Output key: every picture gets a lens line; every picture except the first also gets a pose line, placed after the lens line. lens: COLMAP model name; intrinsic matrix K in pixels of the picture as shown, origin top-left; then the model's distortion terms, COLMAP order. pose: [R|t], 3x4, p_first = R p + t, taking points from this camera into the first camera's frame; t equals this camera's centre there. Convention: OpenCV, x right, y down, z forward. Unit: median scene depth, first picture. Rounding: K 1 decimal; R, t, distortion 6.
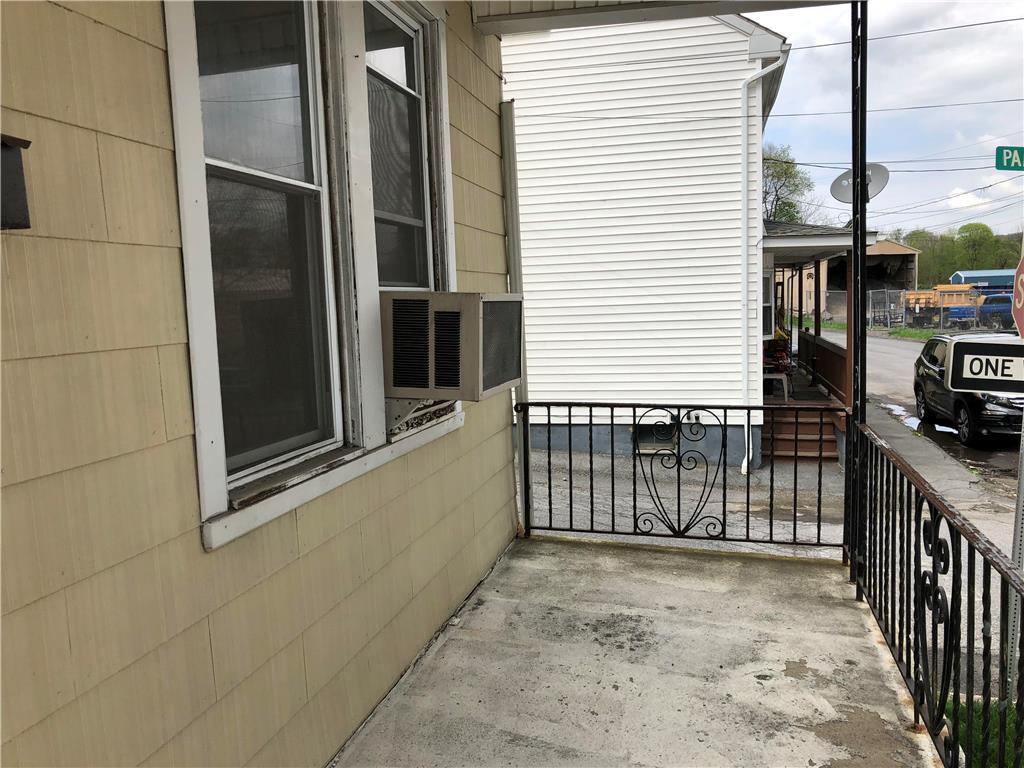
lens RADIAL K [[842.1, 0, 512.0], [0, 842.1, 384.0], [0, 0, 1]] dist [0.046464, -0.046696]
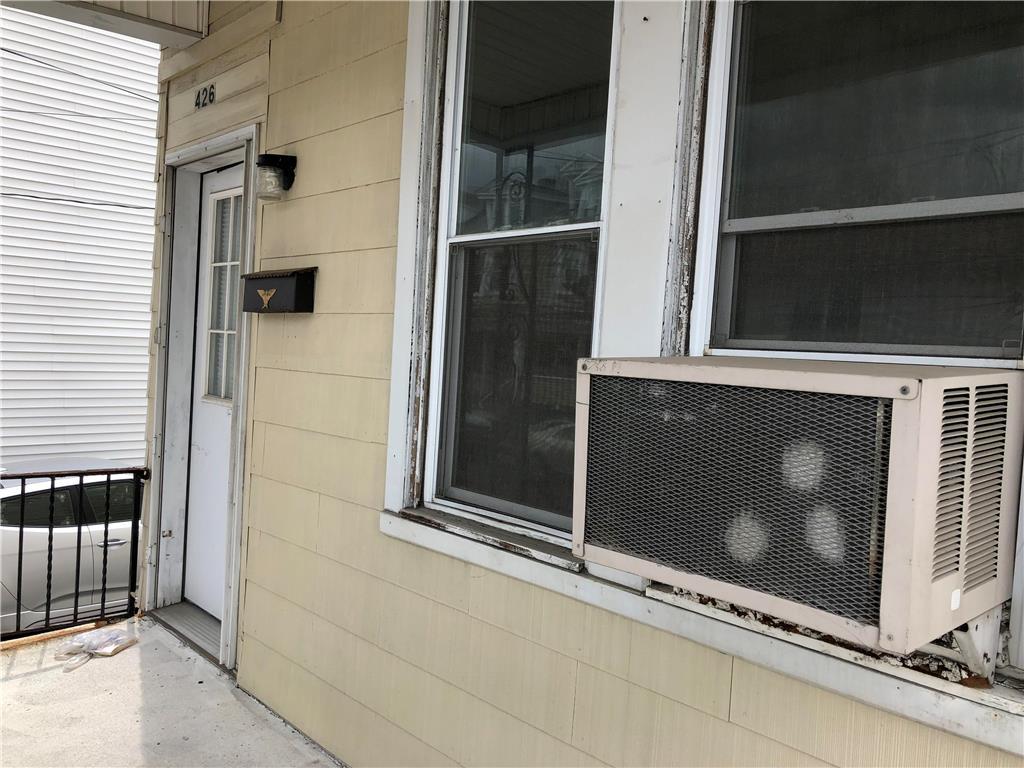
lens RADIAL K [[842.1, 0, 512.0], [0, 842.1, 384.0], [0, 0, 1]] dist [0.046464, -0.046696]
pose [[-0.551173, 0.021395, -0.834117, 0.630449], [-0.126865, 0.985900, 0.109119, -0.204896], [0.824690, 0.165964, -0.540687, 1.792257]]
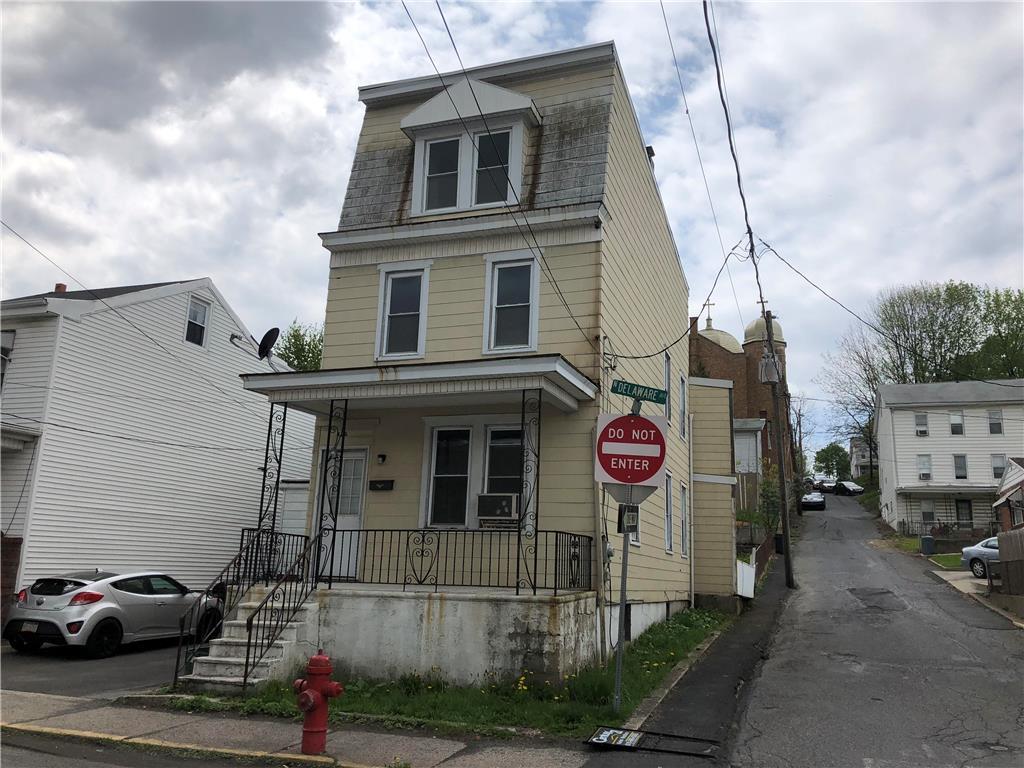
lens RADIAL K [[842.1, 0, 512.0], [0, 842.1, 384.0], [0, 0, 1]] dist [0.046464, -0.046696]
pose [[-0.097888, -0.213749, -0.971972, 6.232404], [-0.132533, 0.970763, -0.200136, 0.278748], [0.986333, 0.109227, -0.123355, 2.372340]]
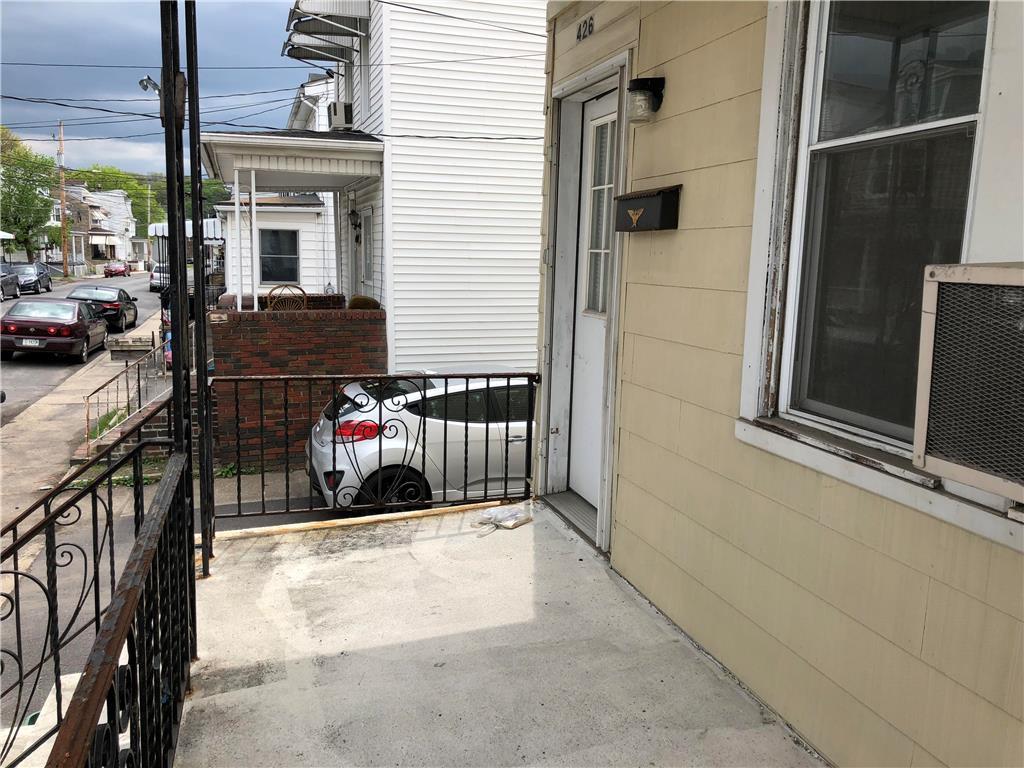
lens RADIAL K [[842.1, 0, 512.0], [0, 842.1, 384.0], [0, 0, 1]] dist [0.046464, -0.046696]
pose [[-0.858511, 0.077923, -0.506841, 0.656995], [-0.059054, 0.966787, 0.248666, -0.215533], [0.509384, 0.243414, -0.825395, 1.880880]]
